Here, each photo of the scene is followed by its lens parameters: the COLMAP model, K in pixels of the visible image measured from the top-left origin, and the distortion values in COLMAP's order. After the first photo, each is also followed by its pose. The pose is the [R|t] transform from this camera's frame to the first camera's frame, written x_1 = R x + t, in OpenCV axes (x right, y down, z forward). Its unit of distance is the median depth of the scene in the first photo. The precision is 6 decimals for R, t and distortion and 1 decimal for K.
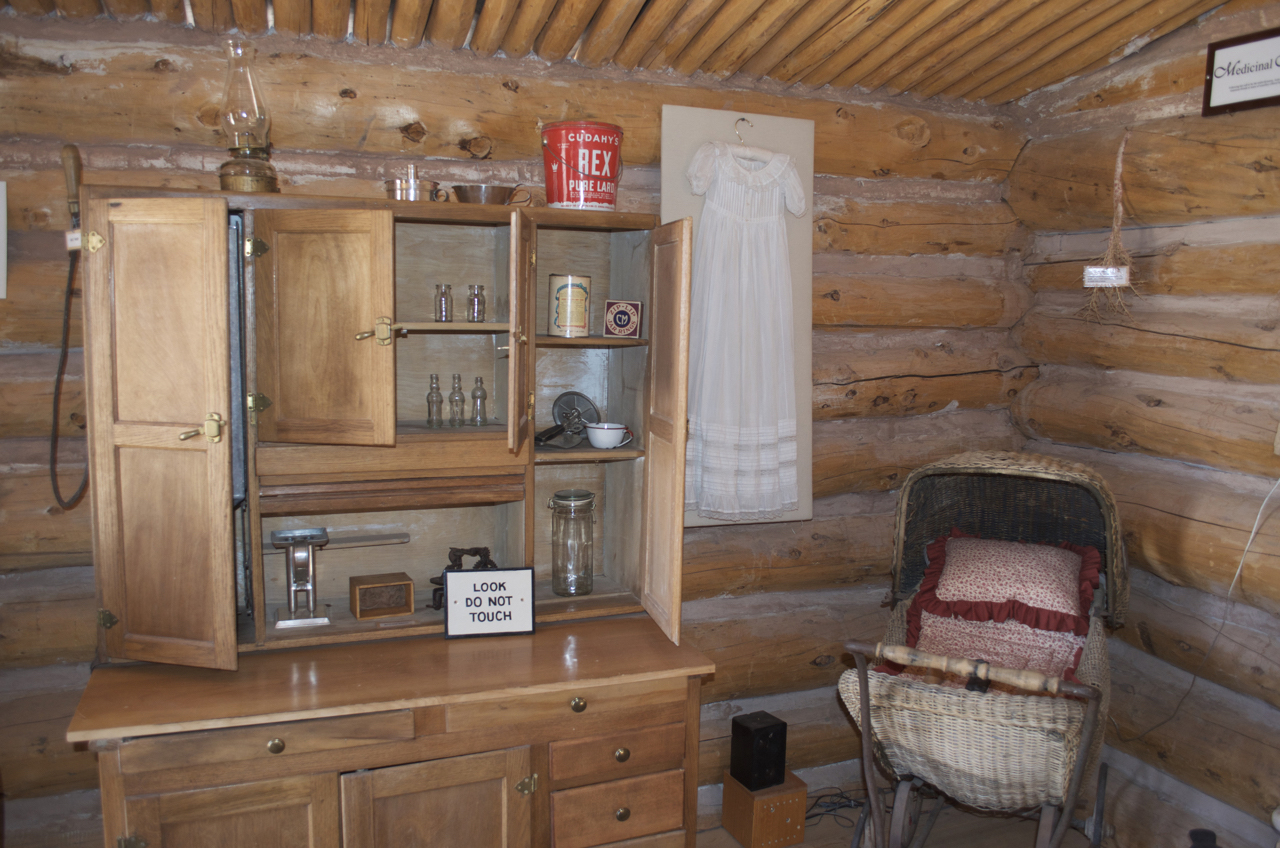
lens RADIAL K [[1010.5, 0, 640.3], [0, 1010.5, 427.8], [0, 0, 1]] dist [-0.081043, 0.012601]
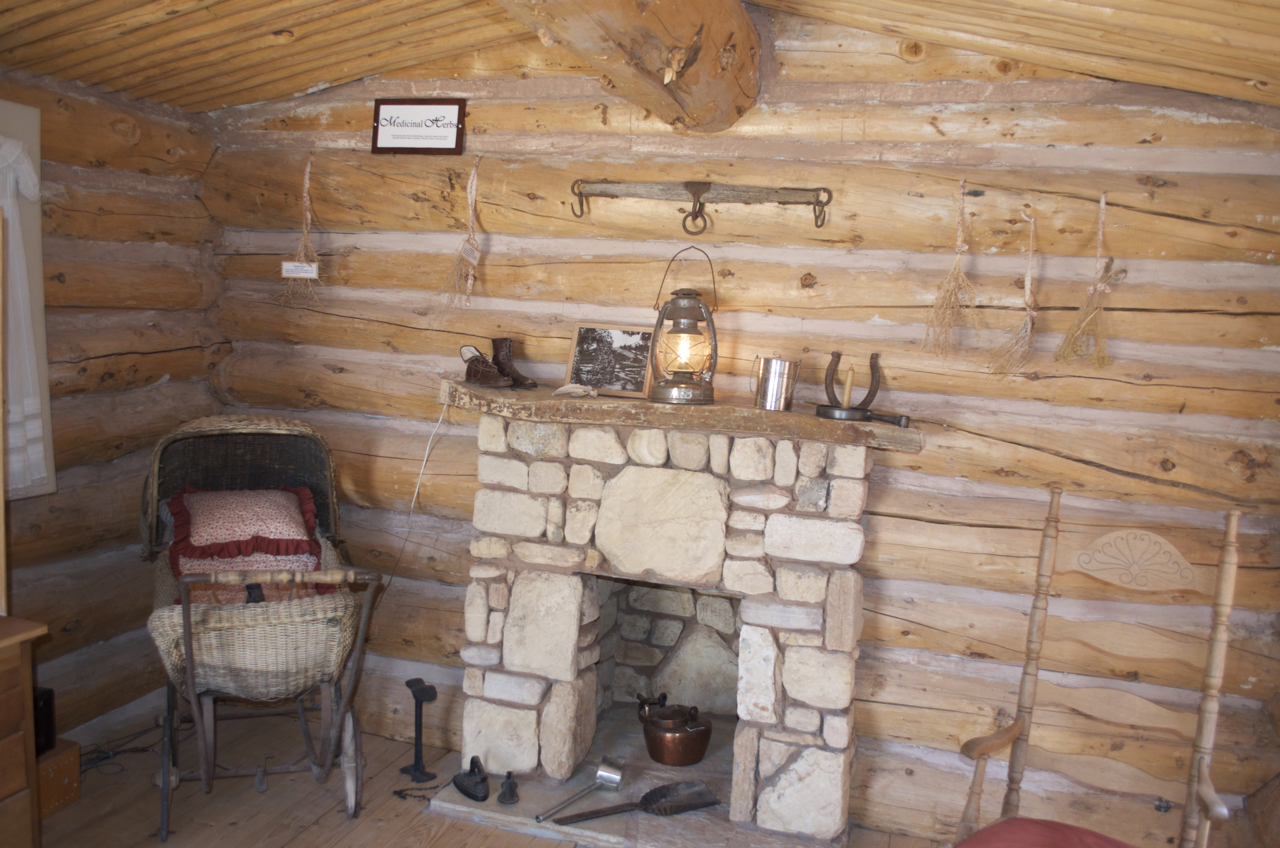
lens RADIAL K [[1010.5, 0, 639.9], [0, 1010.5, 425.0], [0, 0, 1]] dist [-0.081043, 0.012601]
pose [[0.621417, -0.069136, 0.780424, -0.268835], [0.048769, 0.997581, 0.049540, 0.000232], [-0.781961, 0.007276, 0.623285, -0.121532]]
